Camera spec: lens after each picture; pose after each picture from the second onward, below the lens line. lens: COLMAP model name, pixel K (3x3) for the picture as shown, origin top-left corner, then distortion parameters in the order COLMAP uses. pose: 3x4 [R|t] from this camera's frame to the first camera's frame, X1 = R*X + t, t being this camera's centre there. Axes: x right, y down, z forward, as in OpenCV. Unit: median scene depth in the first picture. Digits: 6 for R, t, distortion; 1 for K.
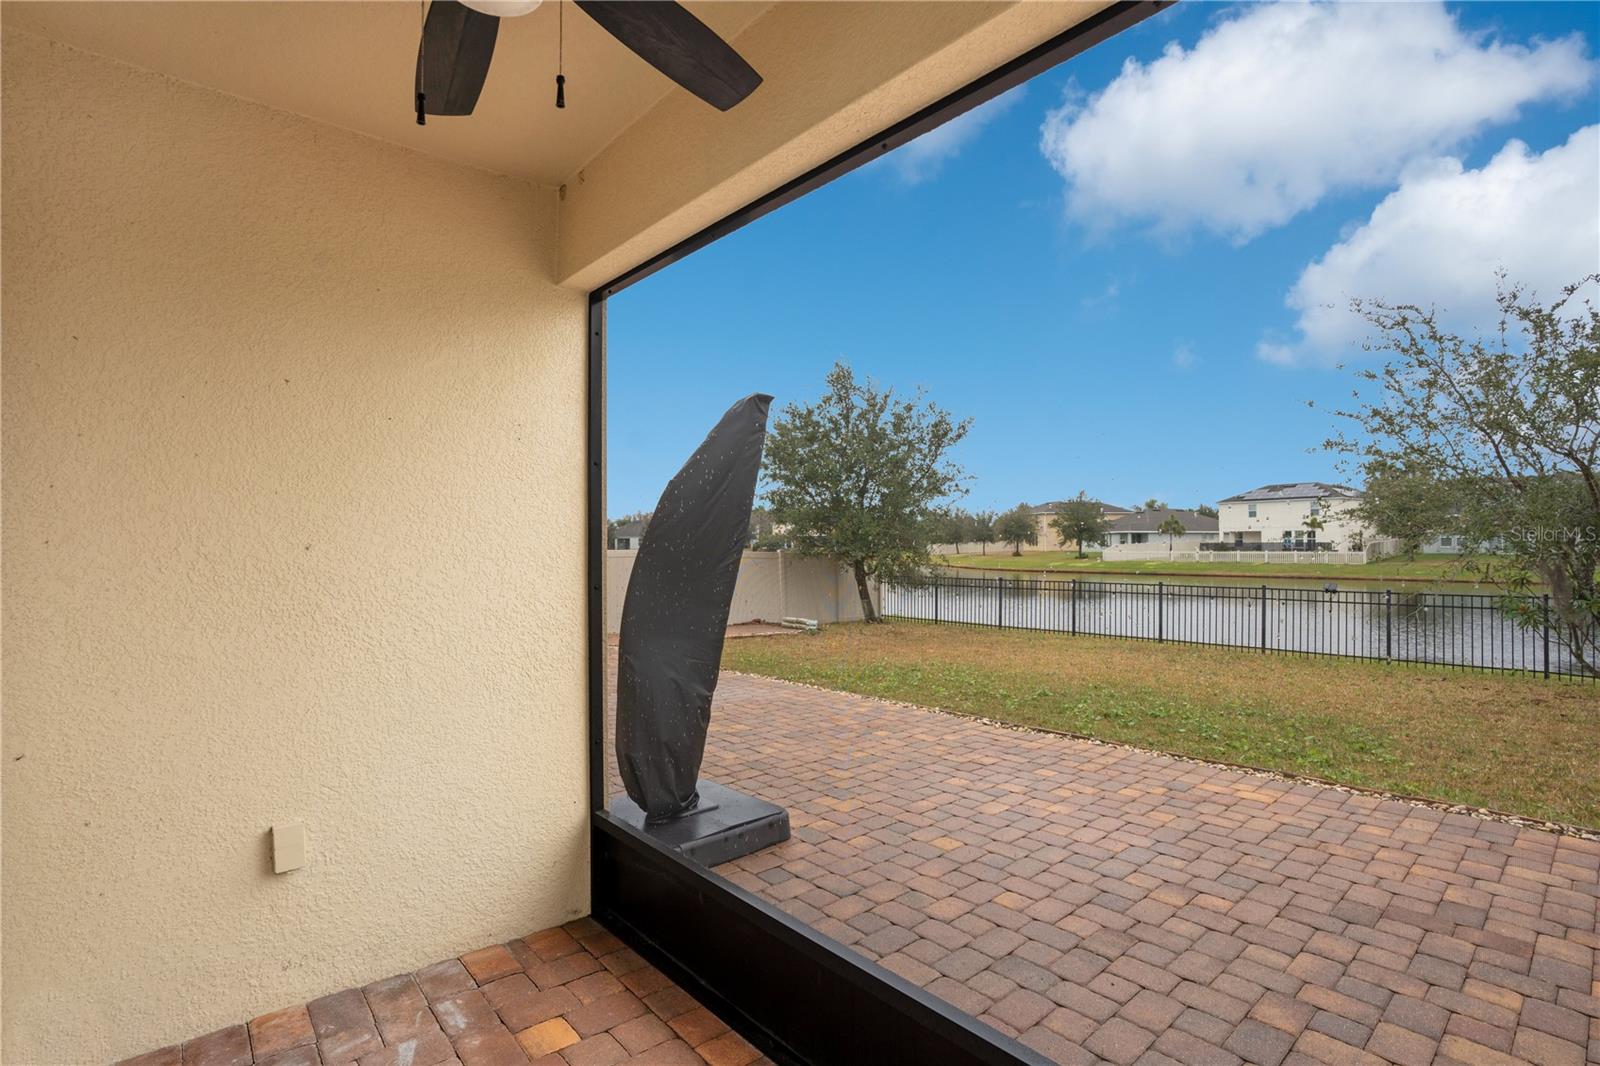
lens RADIAL K [[746.3, 0, 791.7], [0, 746.3, 537.1], [0, 0, 1]] dist [-0.013807, 0.007855]
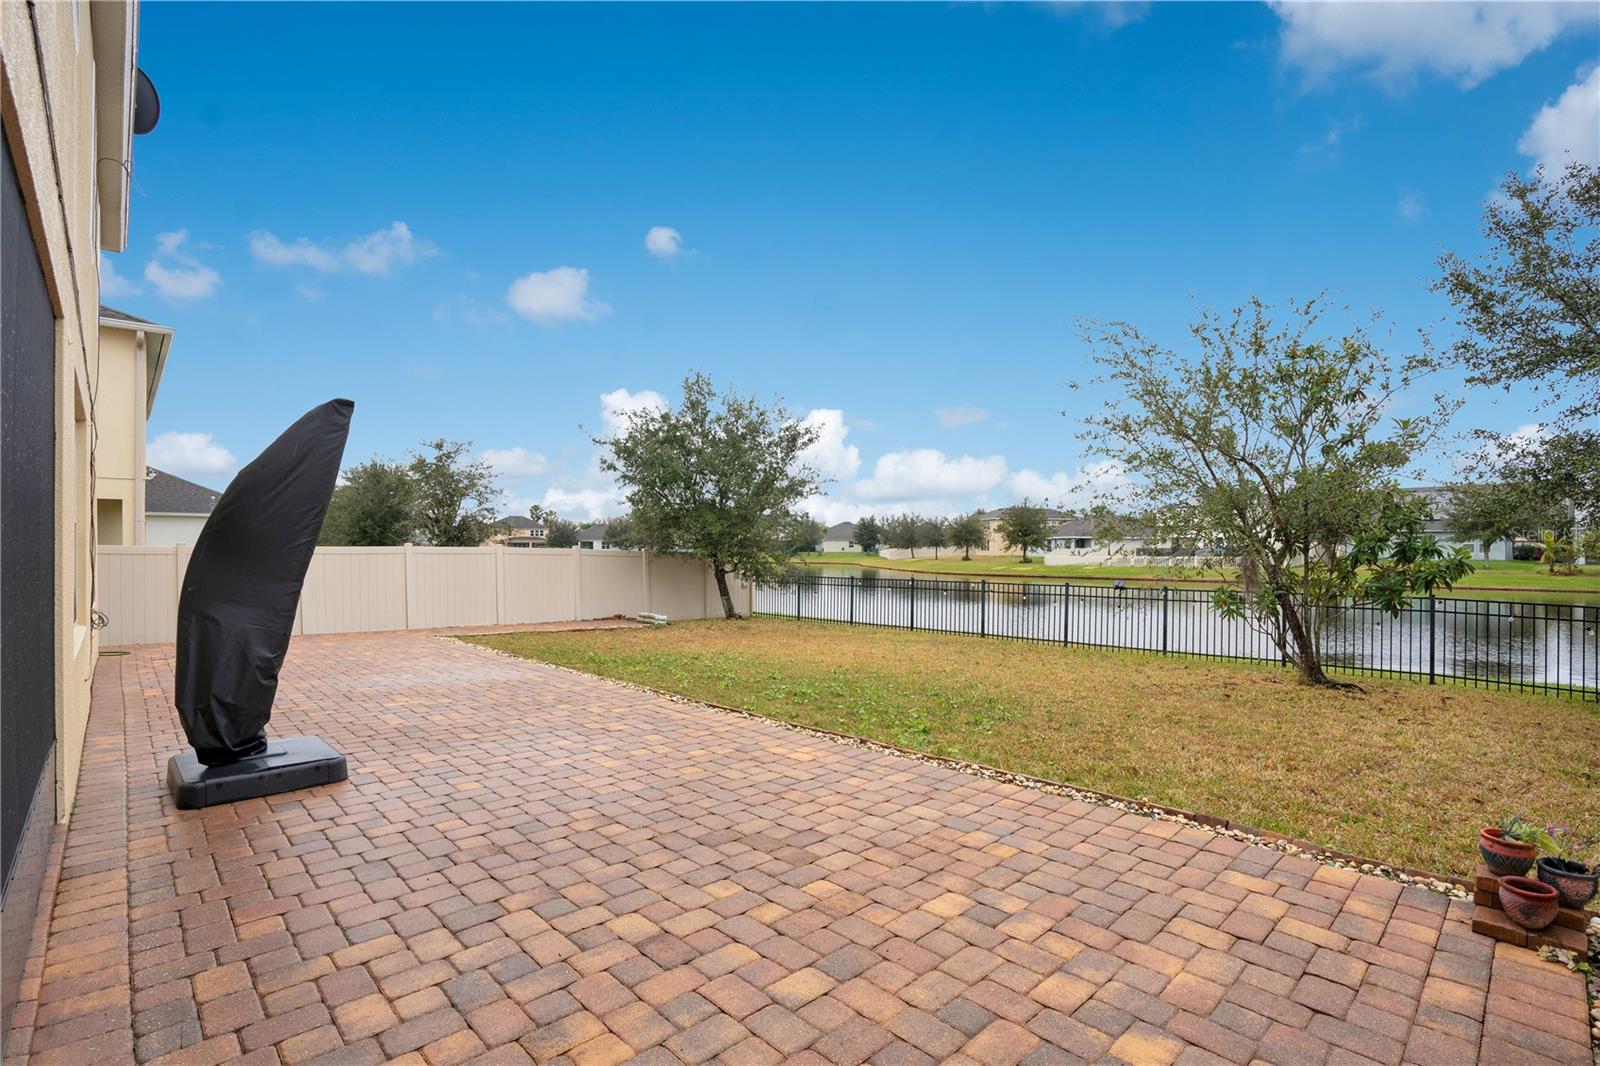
lens RADIAL K [[746.3, 0, 795.3], [0, 746.3, 537.9], [0, 0, 1]] dist [-0.013807, 0.007855]
pose [[0.999879, 0.004130, -0.014999, 0.282968], [-0.004256, 0.999956, -0.008387, 0.012685], [0.014964, 0.008450, 0.999852, -0.058760]]
